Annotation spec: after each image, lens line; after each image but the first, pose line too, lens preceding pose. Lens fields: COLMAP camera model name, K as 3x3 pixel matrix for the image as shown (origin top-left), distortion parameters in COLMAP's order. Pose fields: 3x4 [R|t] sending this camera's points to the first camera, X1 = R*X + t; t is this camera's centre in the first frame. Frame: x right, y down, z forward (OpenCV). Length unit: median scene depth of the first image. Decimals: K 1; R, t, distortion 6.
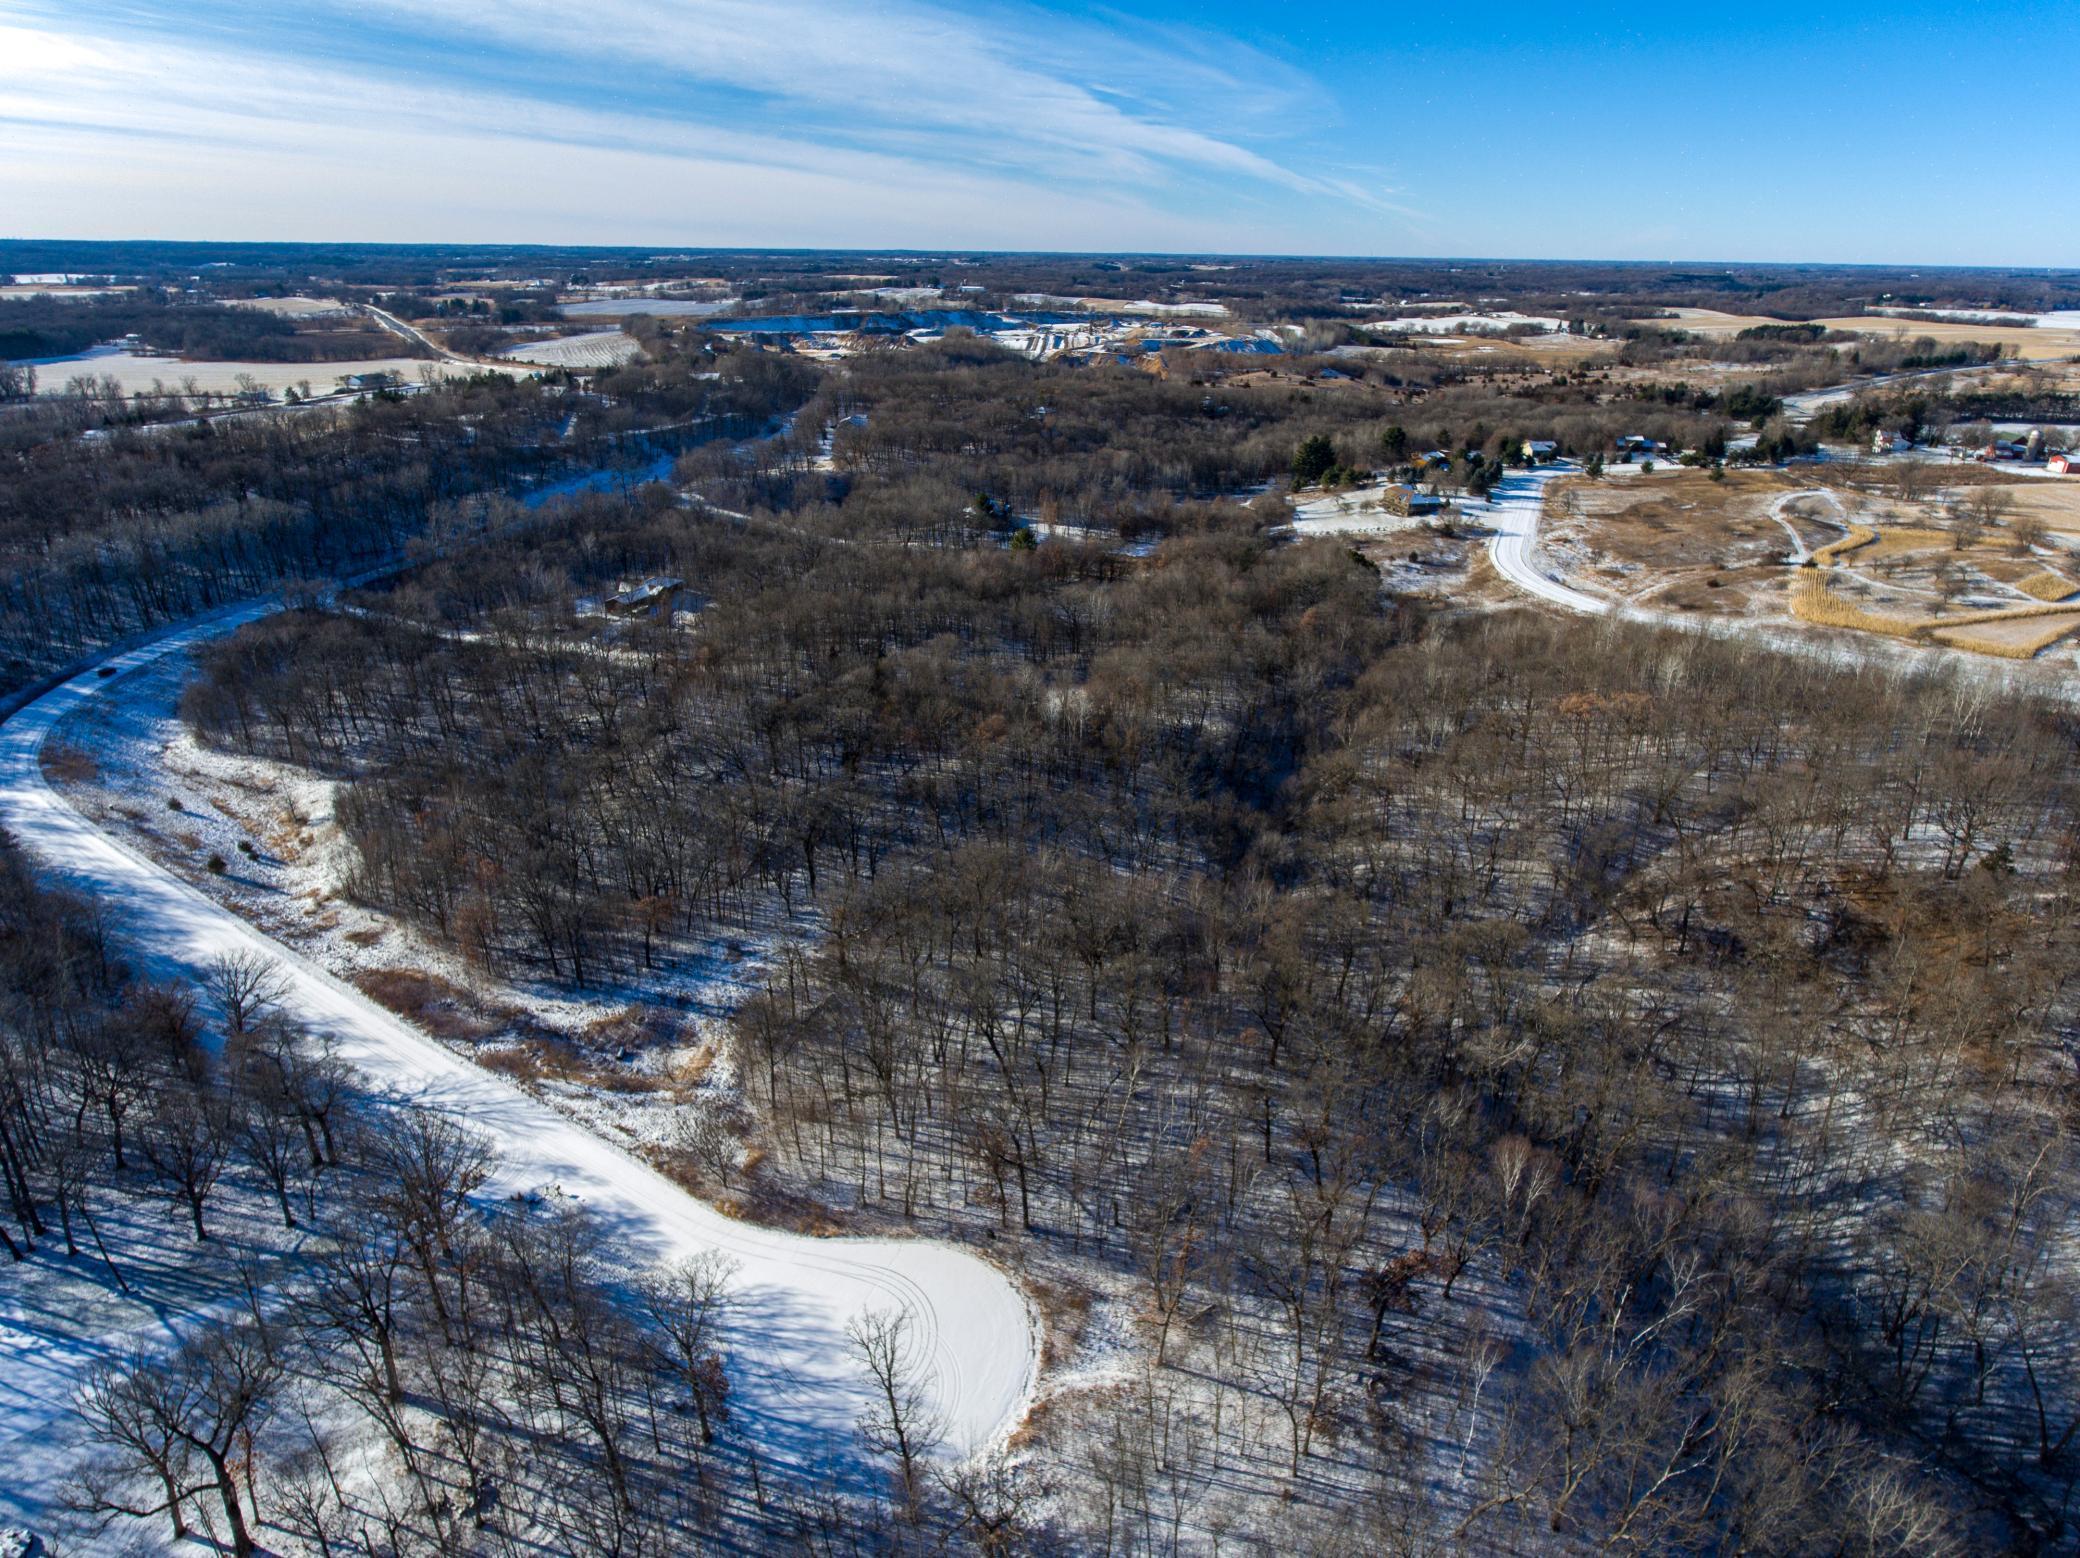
lens RADIAL K [[1216.9, 0, 1038.6], [0, 1216.9, 768.9], [0, 0, 1]] dist [-0.001801, 0.001174]
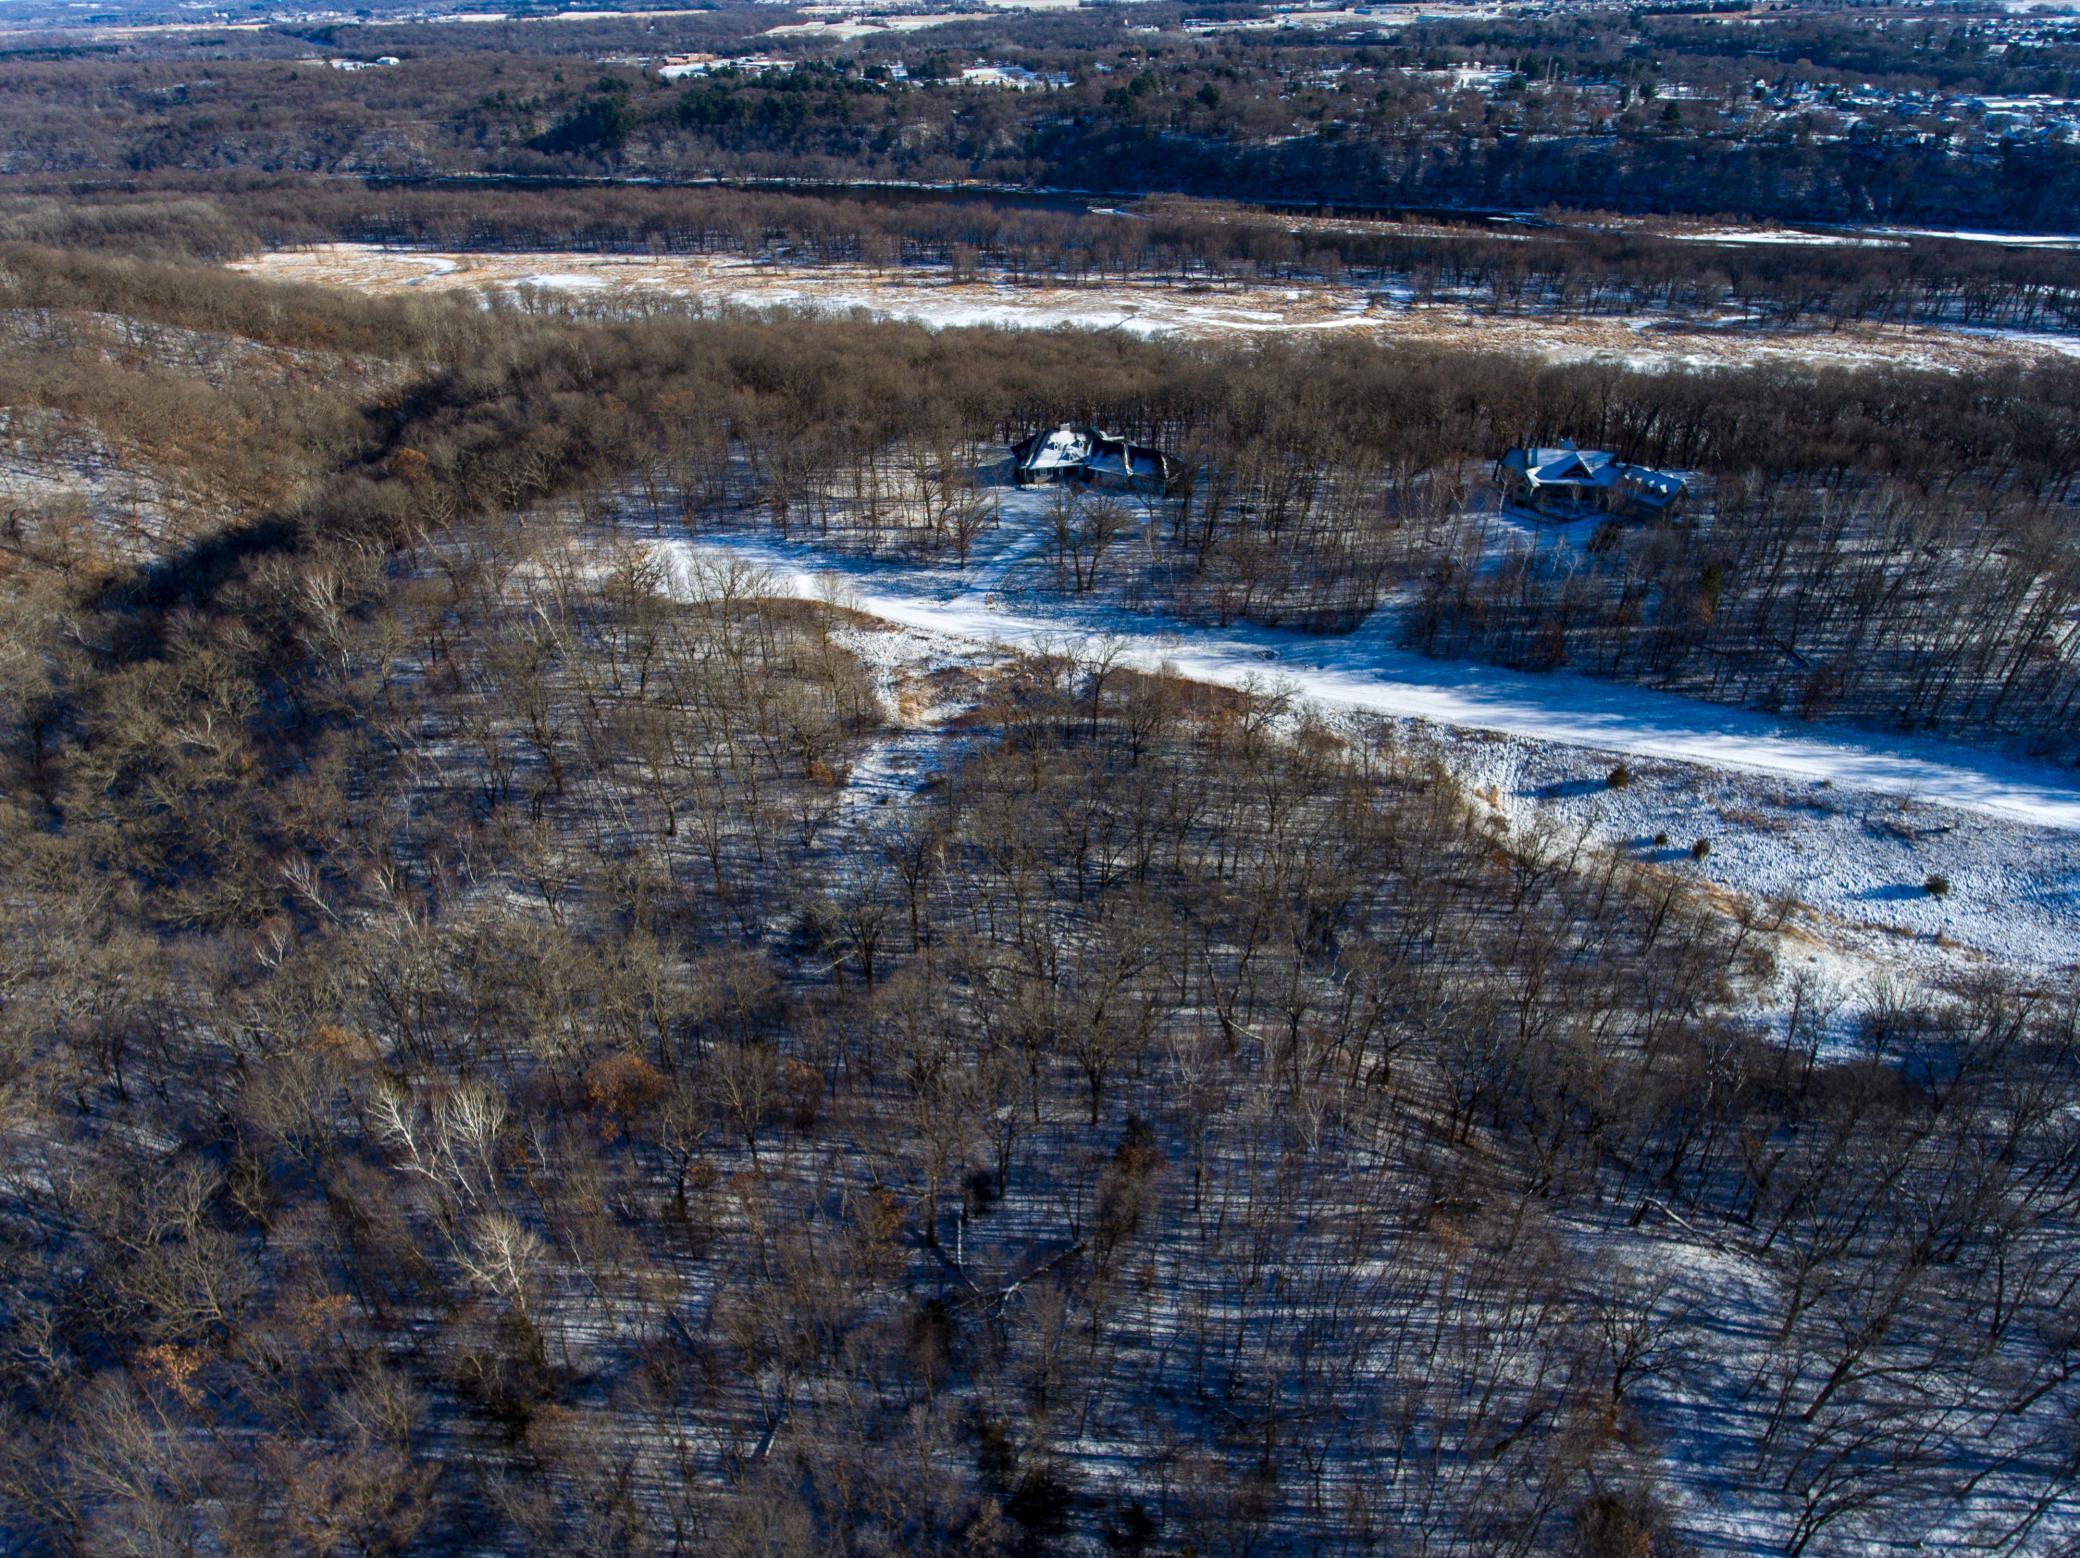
lens RADIAL K [[1216.9, 0, 1038.6], [0, 1216.9, 768.9], [0, 0, 1]] dist [-0.001801, 0.001174]
pose [[-0.978715, 0.120553, -0.166085, -0.083408], [-0.071783, 0.557071, 0.827357, -0.314108], [0.192262, 0.821668, -0.536560, 0.737314]]
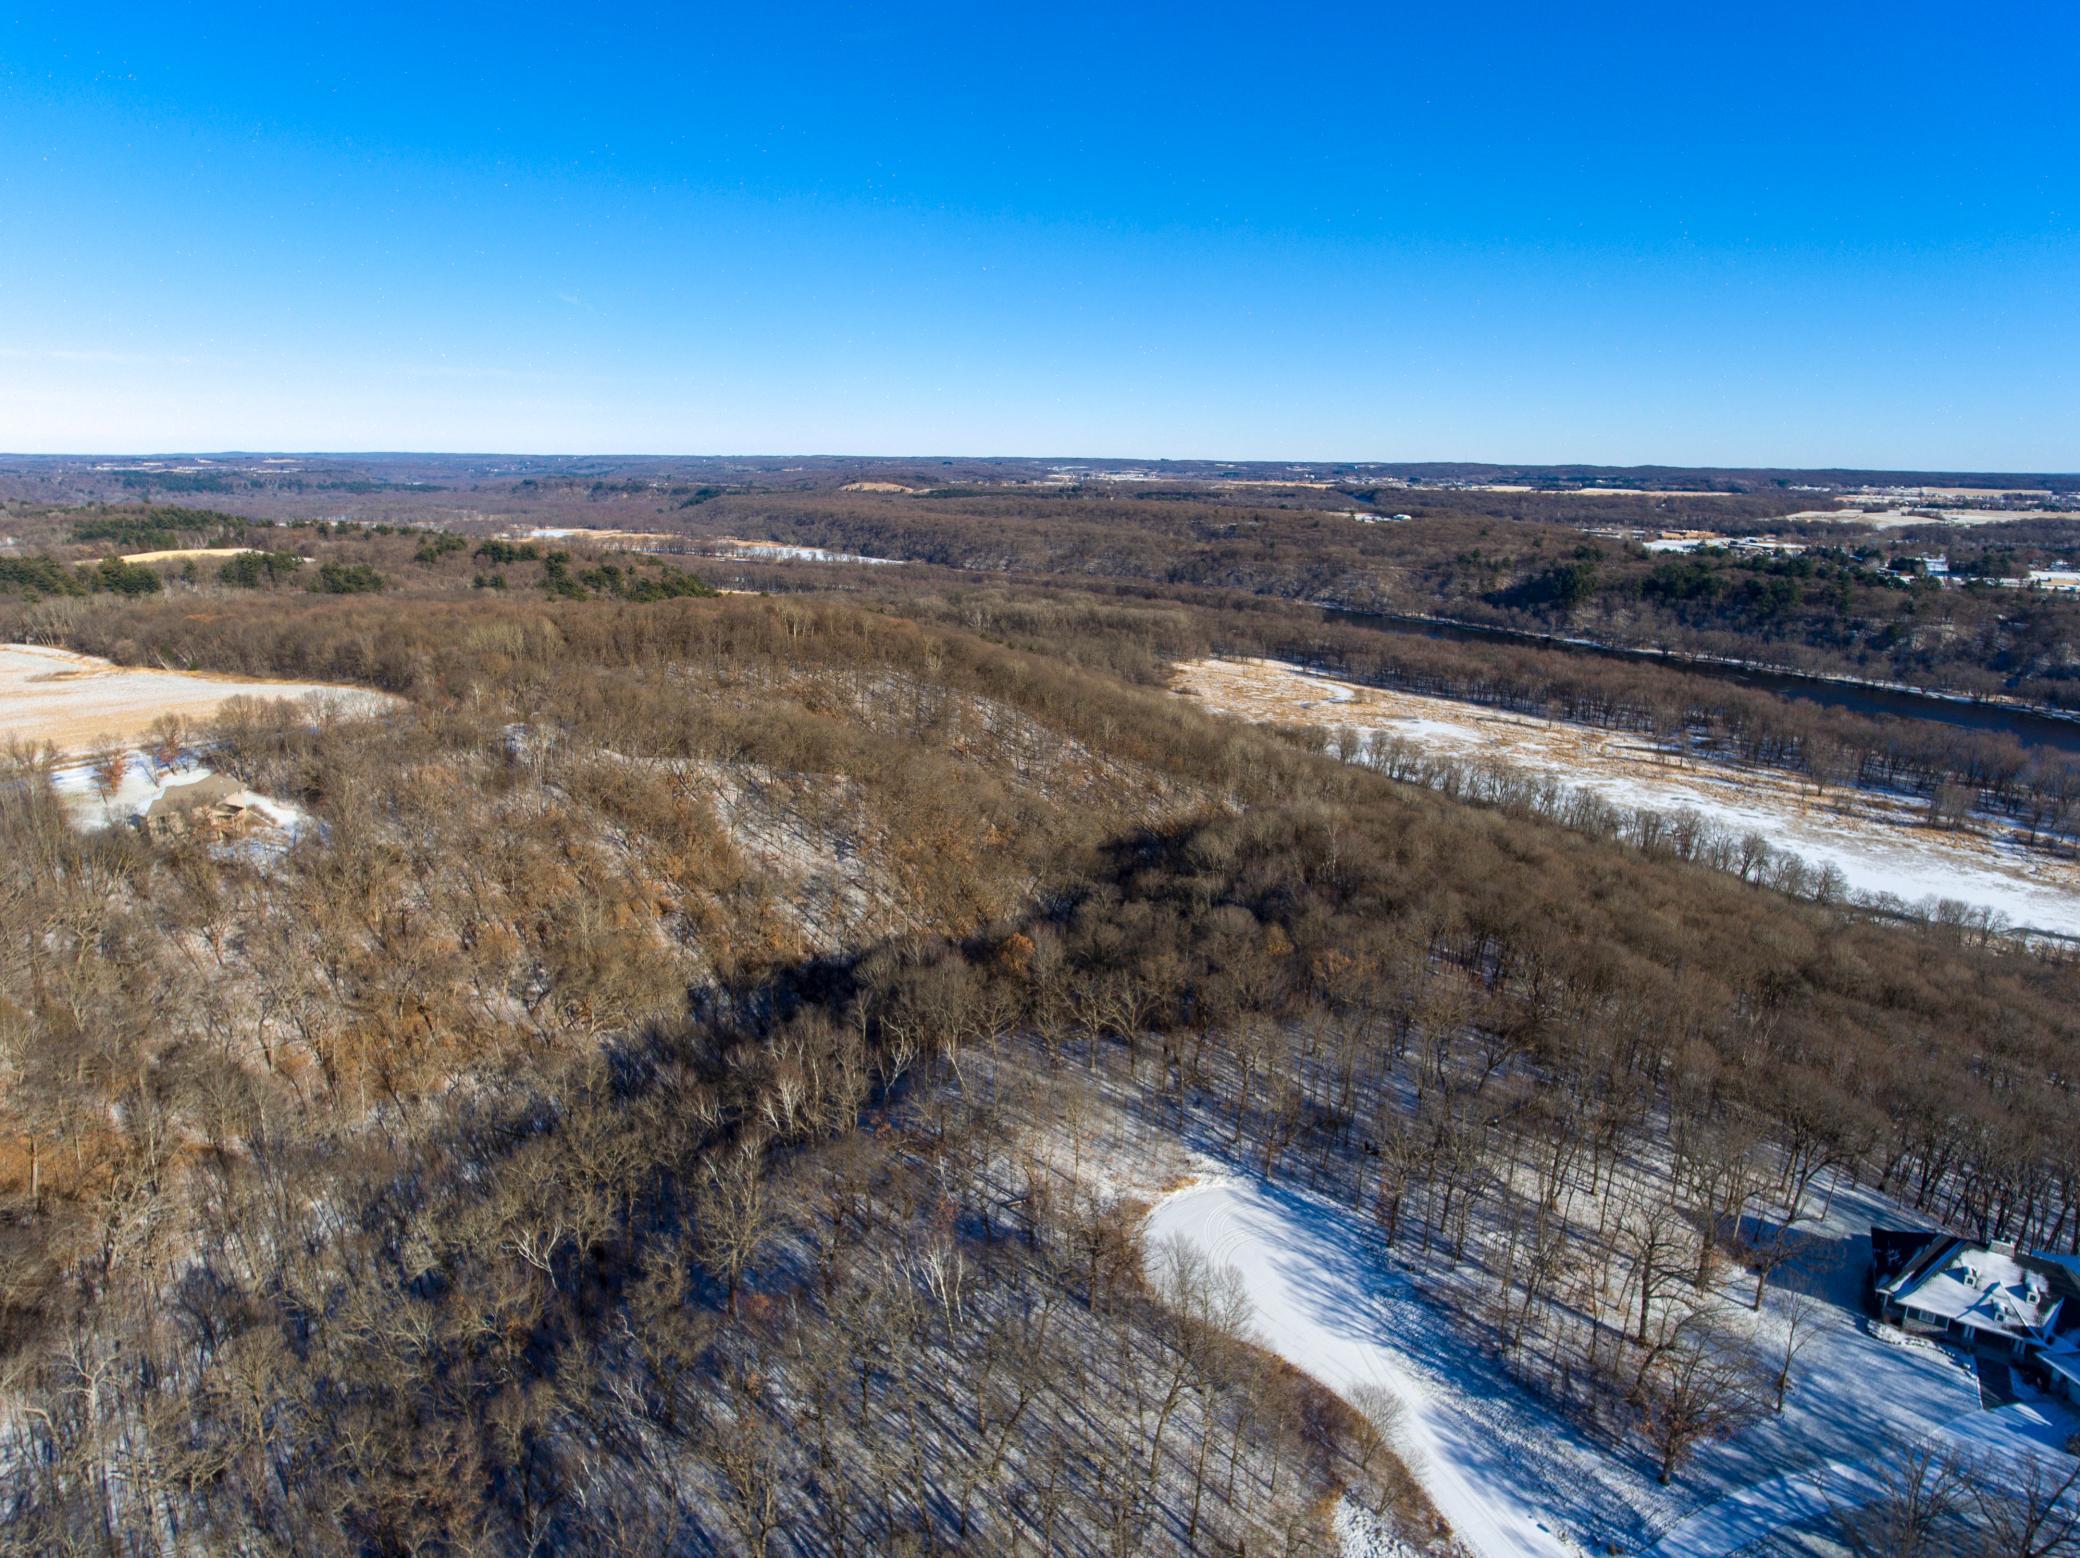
lens RADIAL K [[1219.9, 0, 1040.2], [0, 1219.9, 768.0], [0, 0, 1]] dist [-0.005571, 0.005506]
pose [[-0.860788, -0.146980, 0.487280, -0.146826], [0.181408, 0.805917, 0.563551, -0.216263], [-0.475538, 0.573494, -0.667060, 0.502940]]
